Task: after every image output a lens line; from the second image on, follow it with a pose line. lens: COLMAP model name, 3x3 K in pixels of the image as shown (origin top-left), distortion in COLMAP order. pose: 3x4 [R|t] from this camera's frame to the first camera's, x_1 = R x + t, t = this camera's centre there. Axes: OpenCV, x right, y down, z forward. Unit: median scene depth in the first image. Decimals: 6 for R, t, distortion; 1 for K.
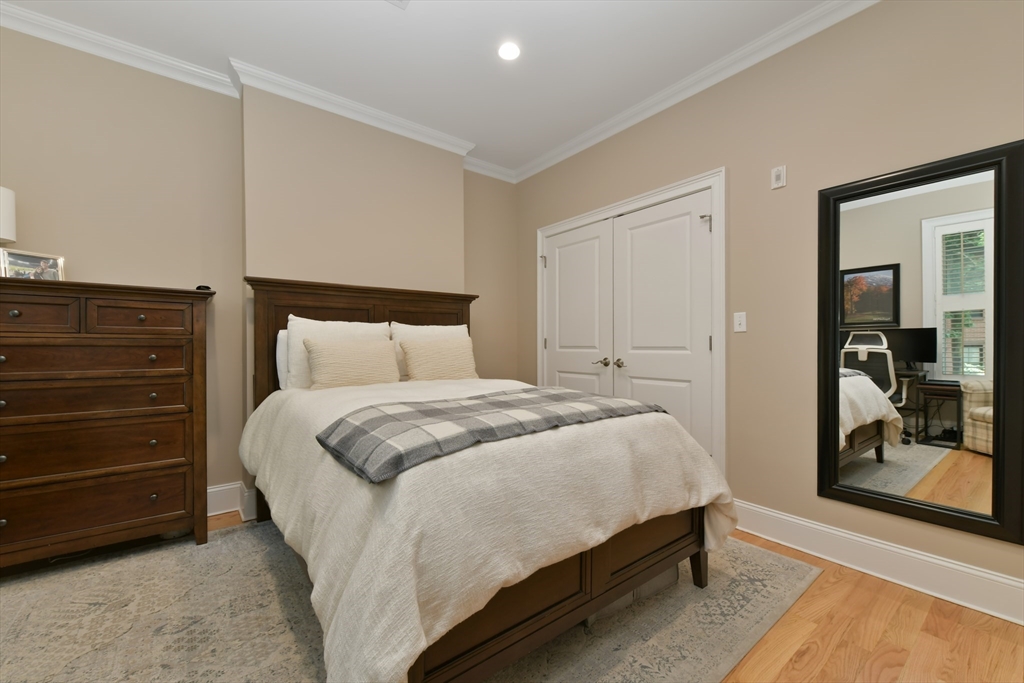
lens RADIAL K [[405.2, 0, 510.9], [0, 405.2, 342.1], [0, 0, 1]] dist [-0.008619, -0.000064]
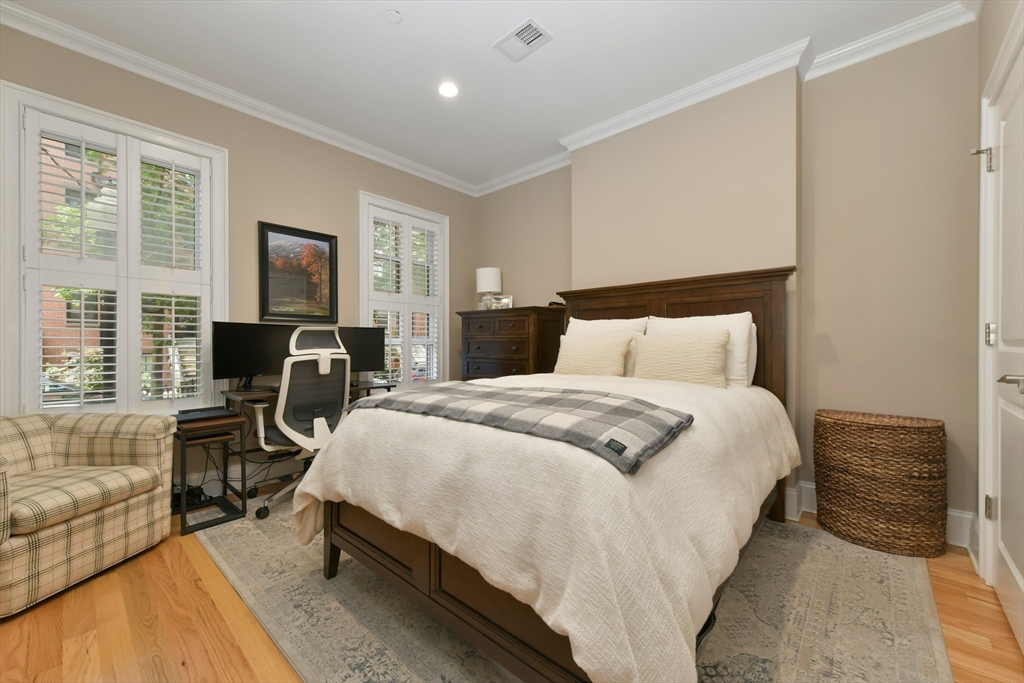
lens RADIAL K [[405.2, 0, 510.8], [0, 405.2, 344.1], [0, 0, 1]] dist [-0.008619, -0.000064]
pose [[0.162853, 0.008965, -0.986610, 0.688071], [0.016602, 0.999792, 0.011825, -0.000525], [0.986511, -0.018306, 0.162670, 0.566430]]
